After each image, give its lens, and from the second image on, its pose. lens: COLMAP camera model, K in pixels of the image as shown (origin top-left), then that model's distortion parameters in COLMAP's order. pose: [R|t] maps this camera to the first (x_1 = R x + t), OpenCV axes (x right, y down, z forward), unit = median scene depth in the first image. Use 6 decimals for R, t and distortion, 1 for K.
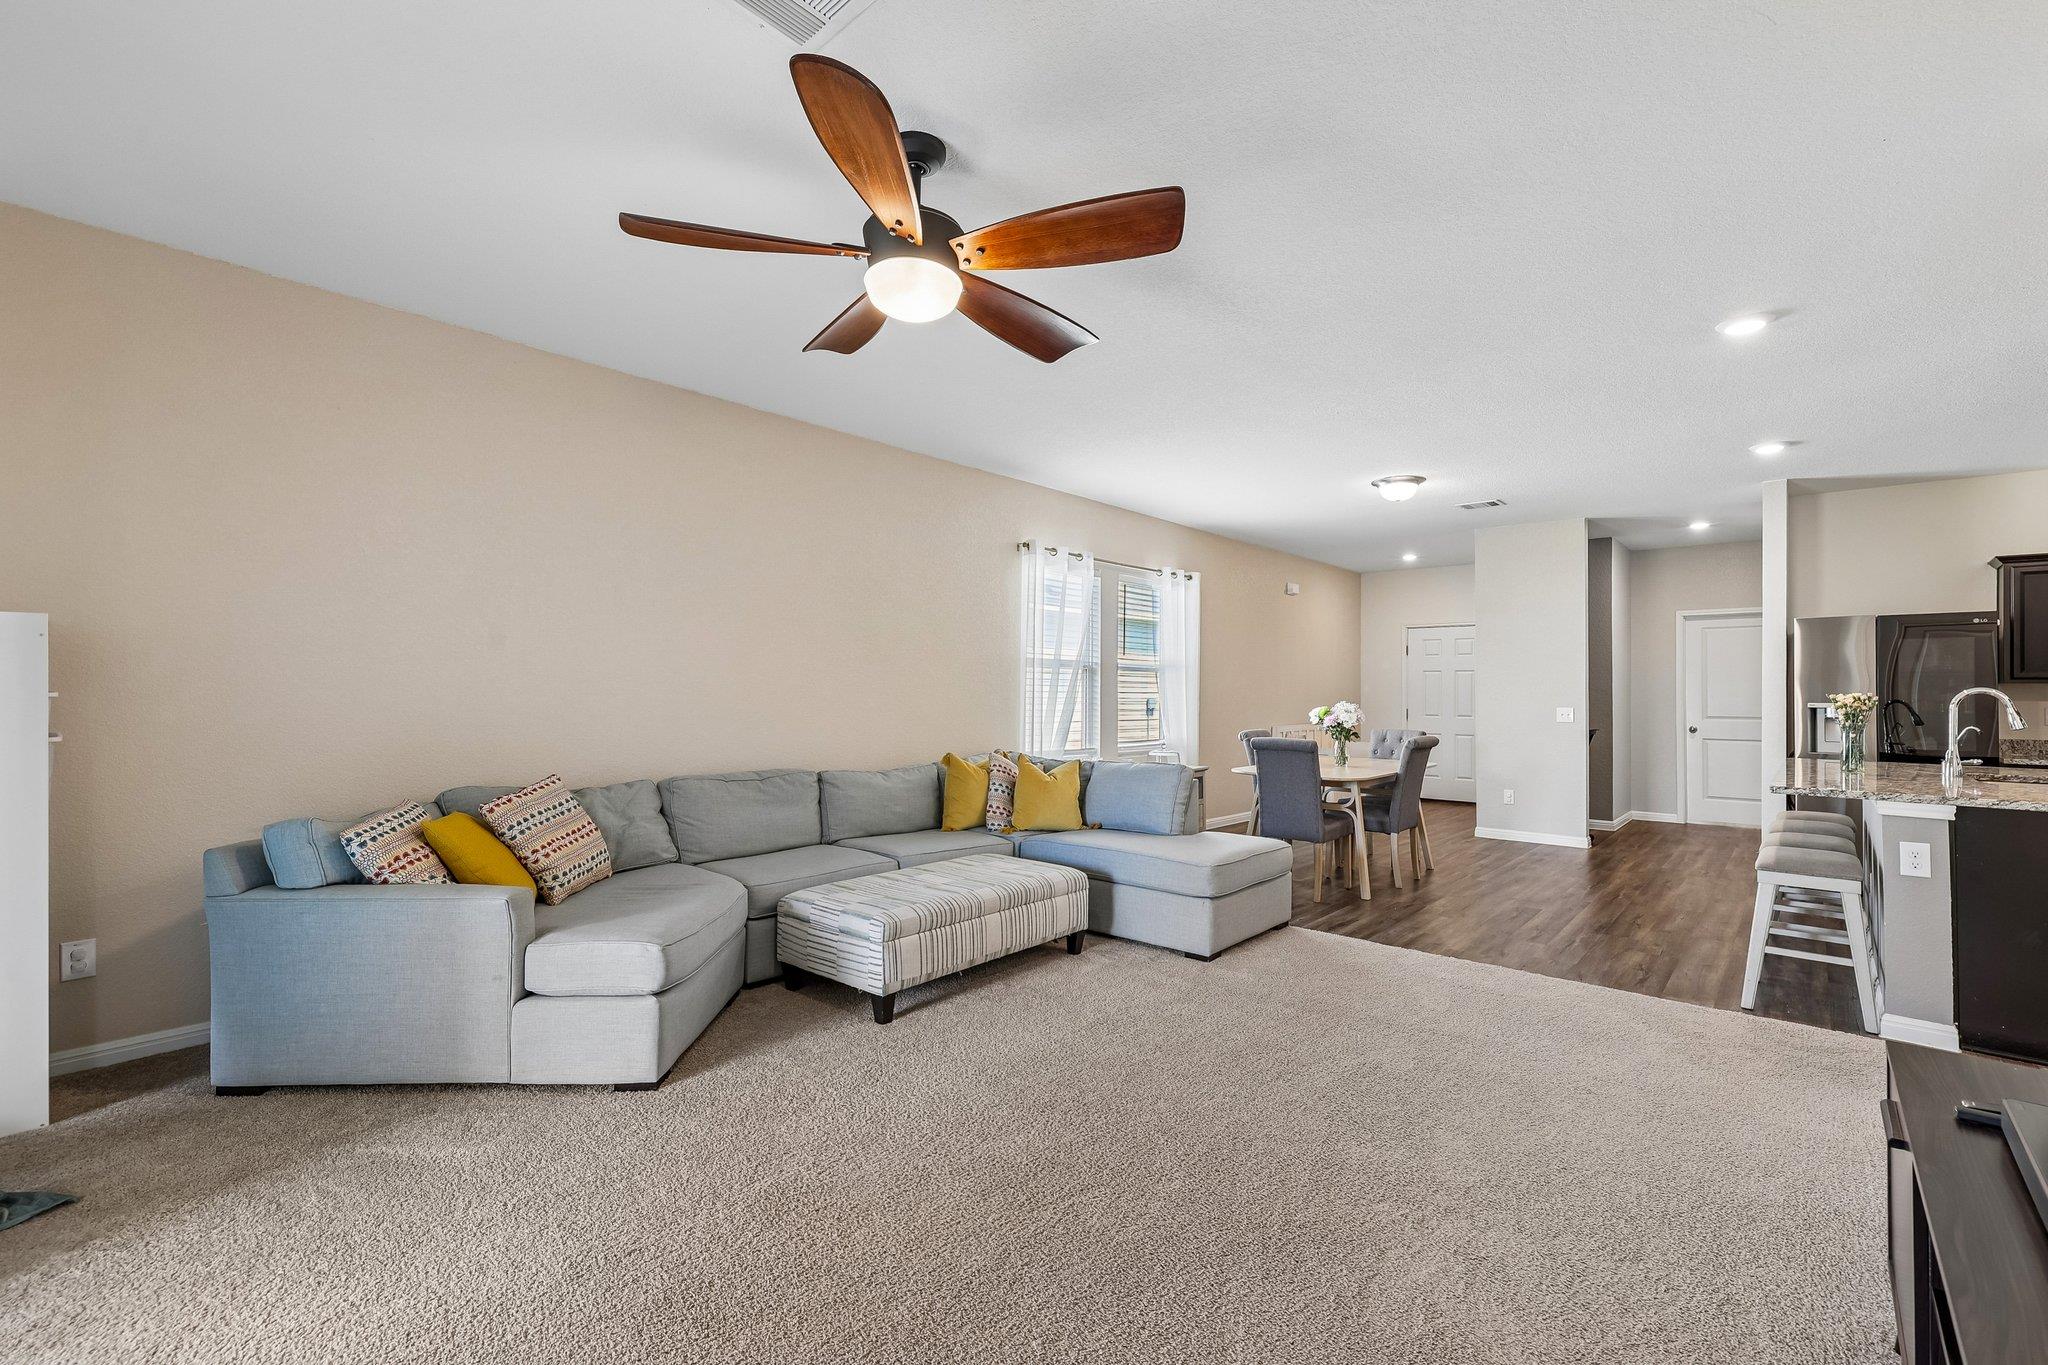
lens RADIAL K [[882.4, 0, 1024.0], [0, 882.4, 682.5], [0, 0, 1]] dist [-0.002005, -0.000703]
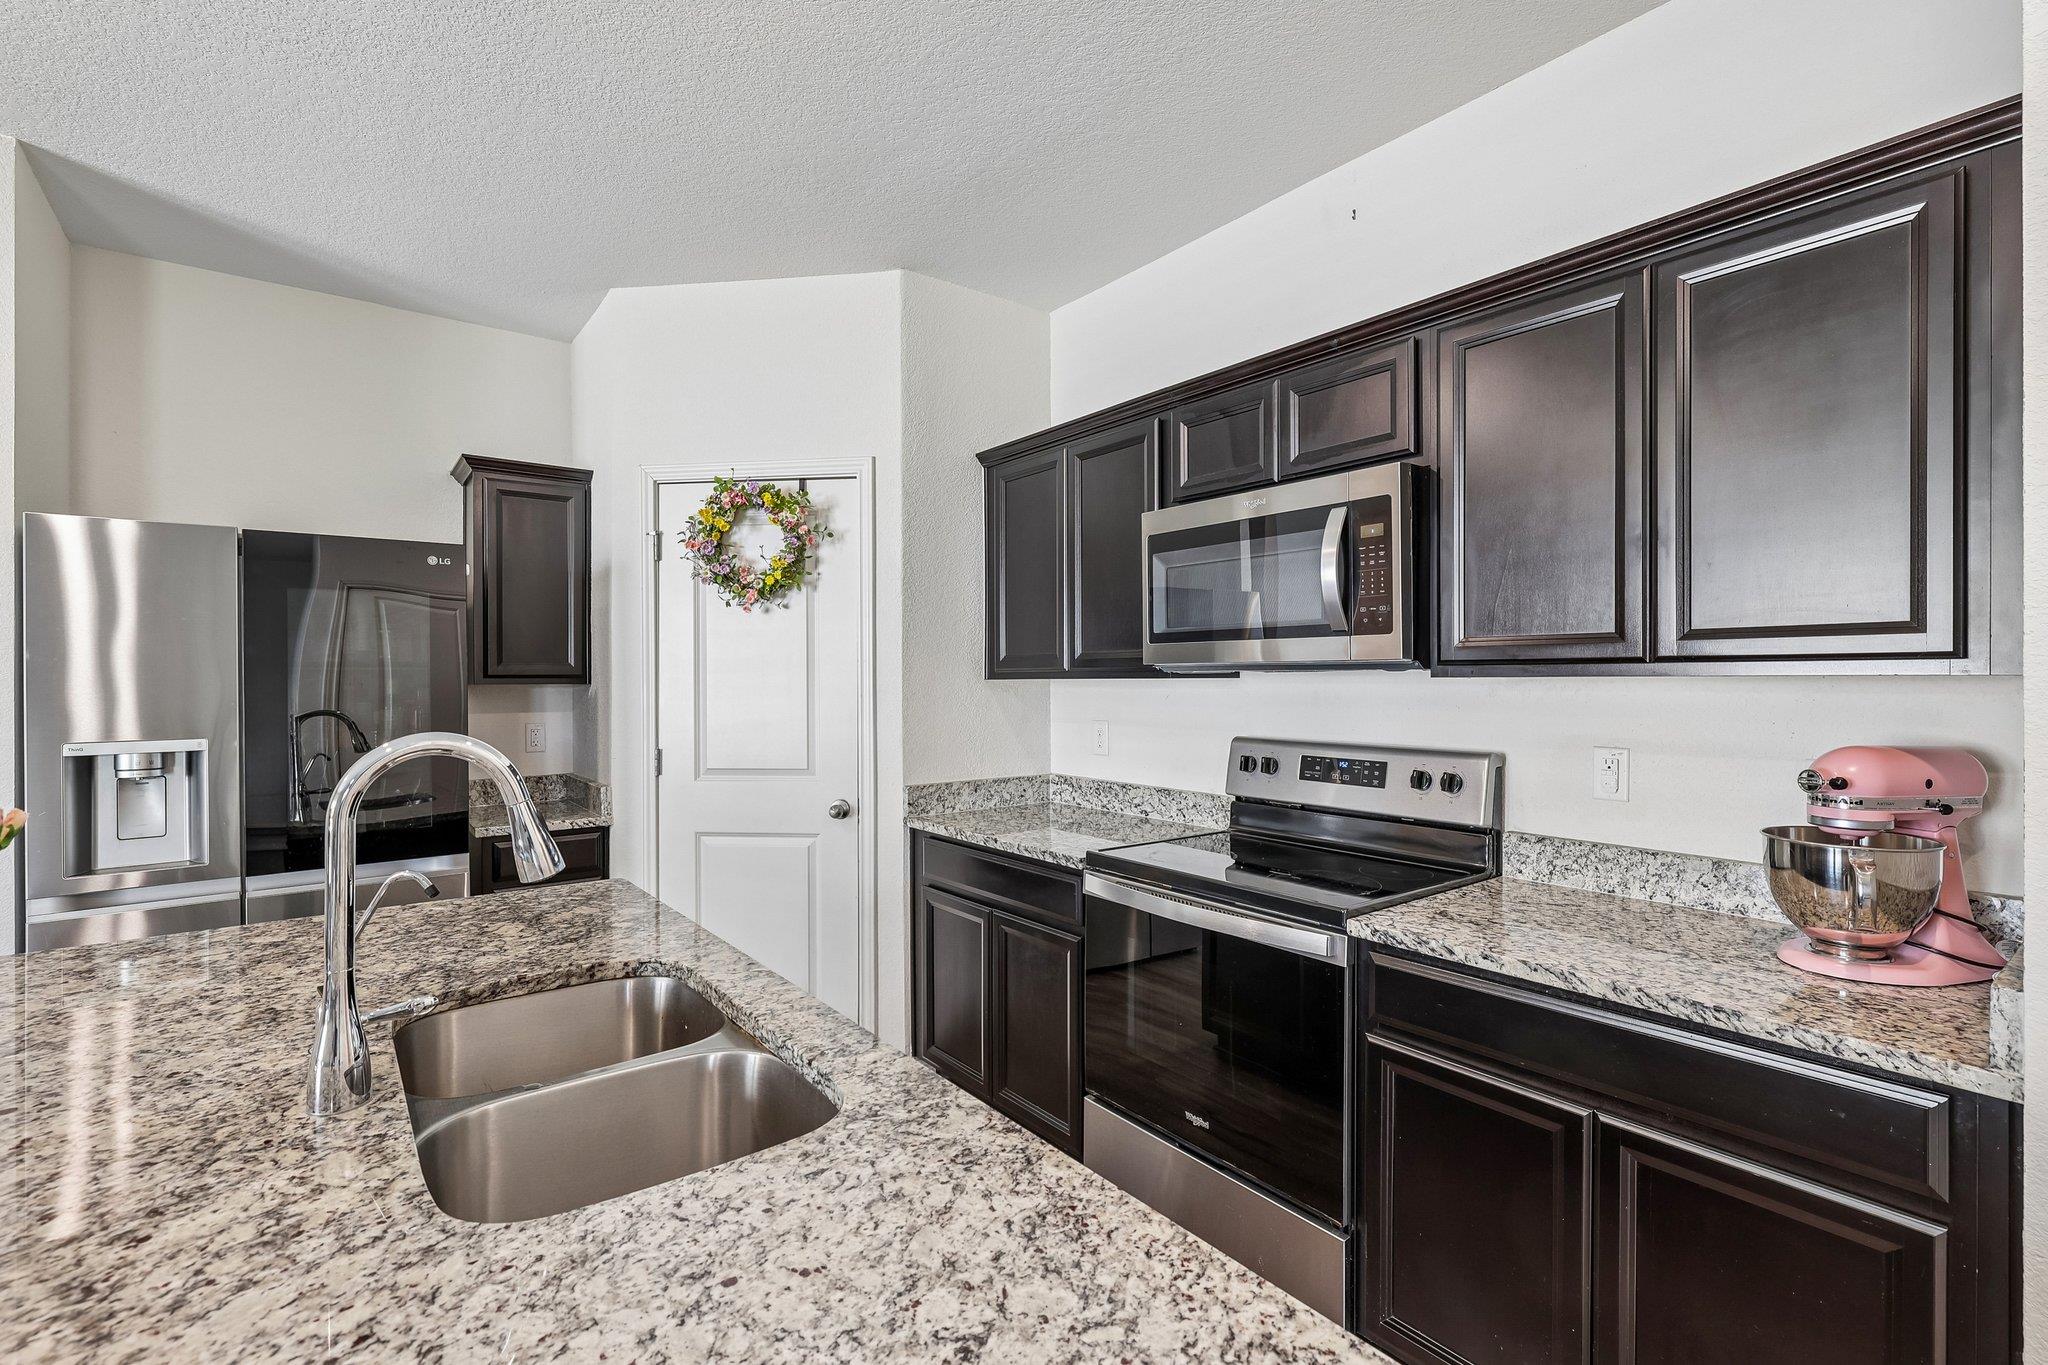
lens RADIAL K [[905.1, 0, 1024.0], [0, 905.1, 682.5], [0, 0, 1]] dist [-0.000875, 0.000012]
pose [[0.179932, -0.010675, 0.983621, 0.544075], [-0.003699, 0.999927, 0.011529, -0.007636], [-0.983672, -0.005713, 0.179879, 0.491800]]
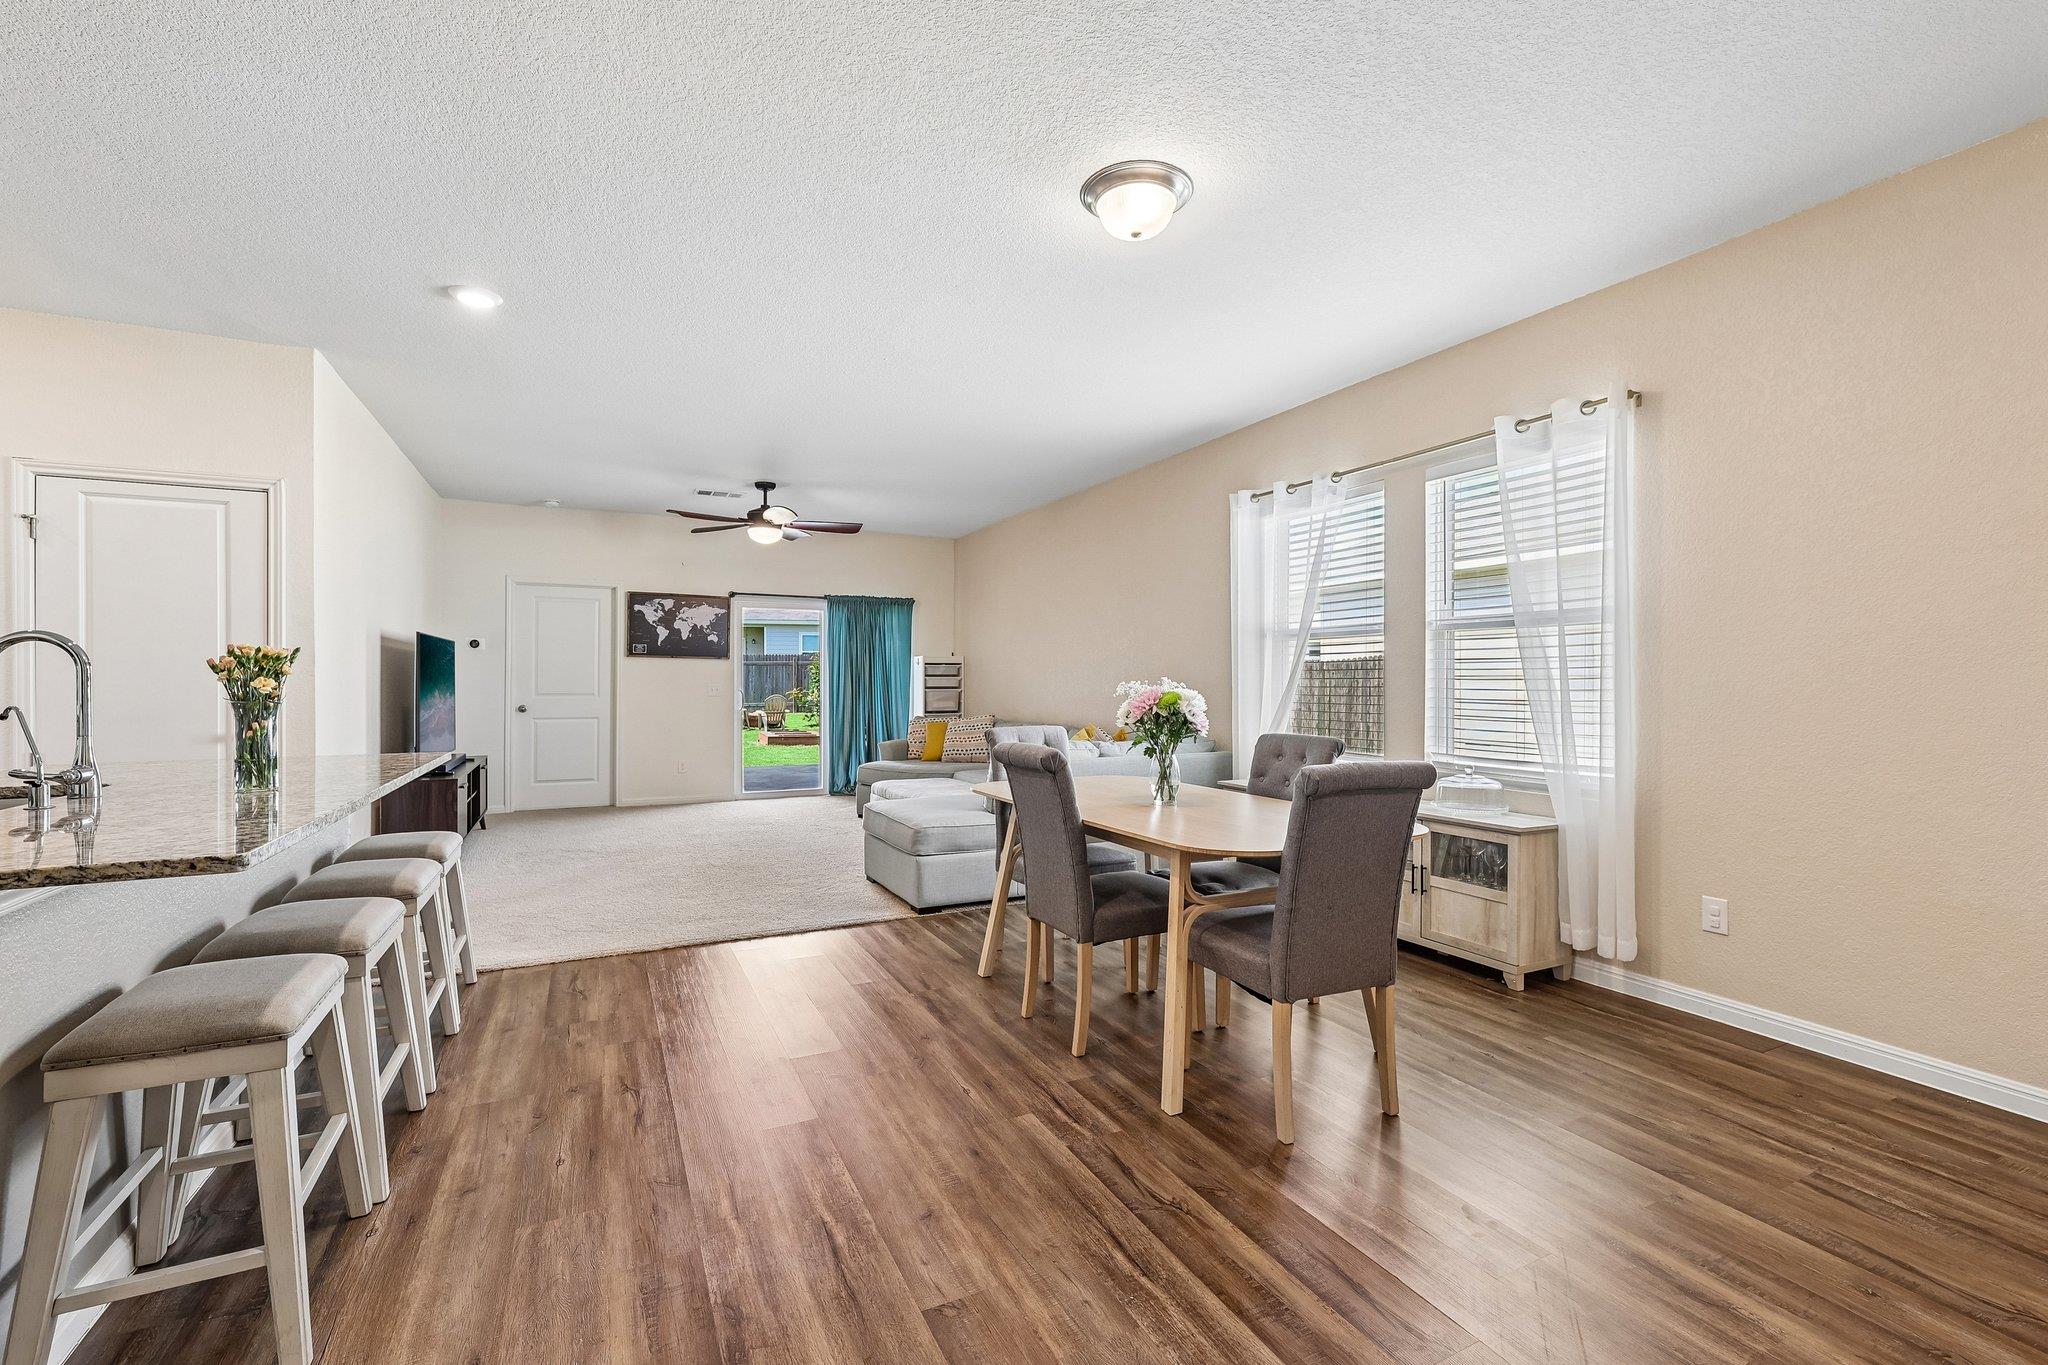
lens RADIAL K [[872.7, 0, 1024.0], [0, 872.7, 682.5], [0, 0, 1]] dist [0.000570, -0.000014]
pose [[-0.370927, -0.006664, -0.928638, 0.854611], [0.003679, 0.999956, -0.008646, 0.027202], [0.928655, -0.006623, -0.370886, 1.101379]]
